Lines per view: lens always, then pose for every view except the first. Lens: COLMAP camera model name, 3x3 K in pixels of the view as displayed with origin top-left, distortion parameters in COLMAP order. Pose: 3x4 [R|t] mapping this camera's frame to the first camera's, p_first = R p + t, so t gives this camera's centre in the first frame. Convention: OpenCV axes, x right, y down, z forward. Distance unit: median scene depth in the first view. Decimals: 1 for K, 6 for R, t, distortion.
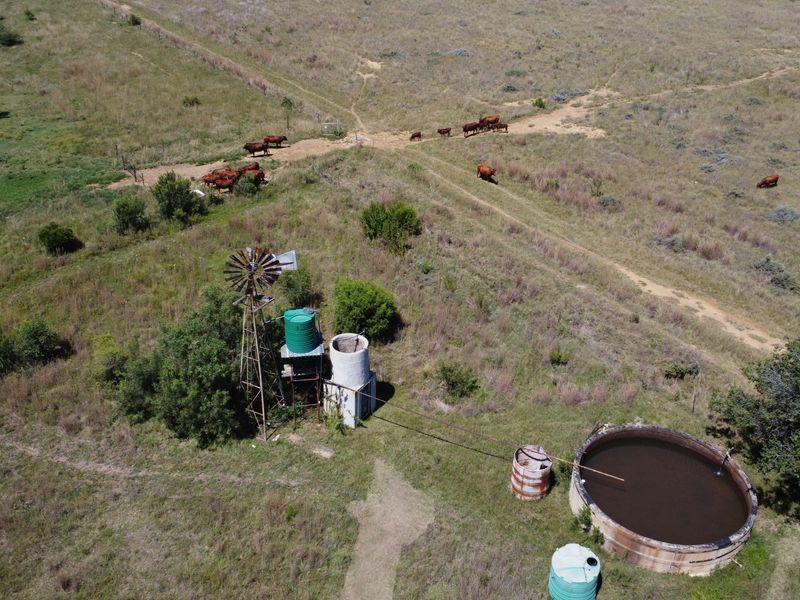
lens RADIAL K [[745.6, 0, 399.9], [0, 745.6, 300.1], [0, 0, 1]] dist [-0.009690, 0.000000]
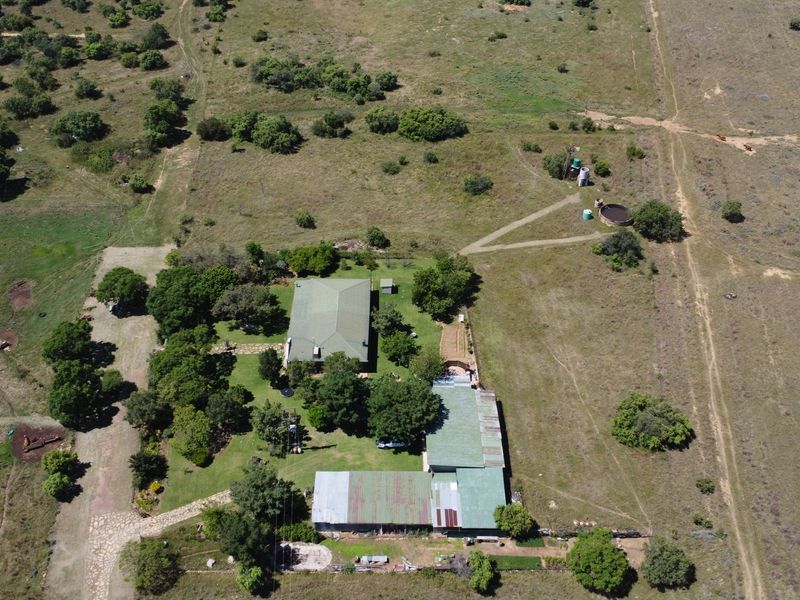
lens RADIAL K [[745.6, 0, 400.0], [0, 745.6, 300.0], [0, 0, 1]] dist [-0.009690, 0.000000]
pose [[0.704491, 0.461973, -0.538770, 1.841966], [-0.359638, 0.886830, 0.290161, -0.143720], [0.611844, -0.010654, 0.790907, -3.177455]]
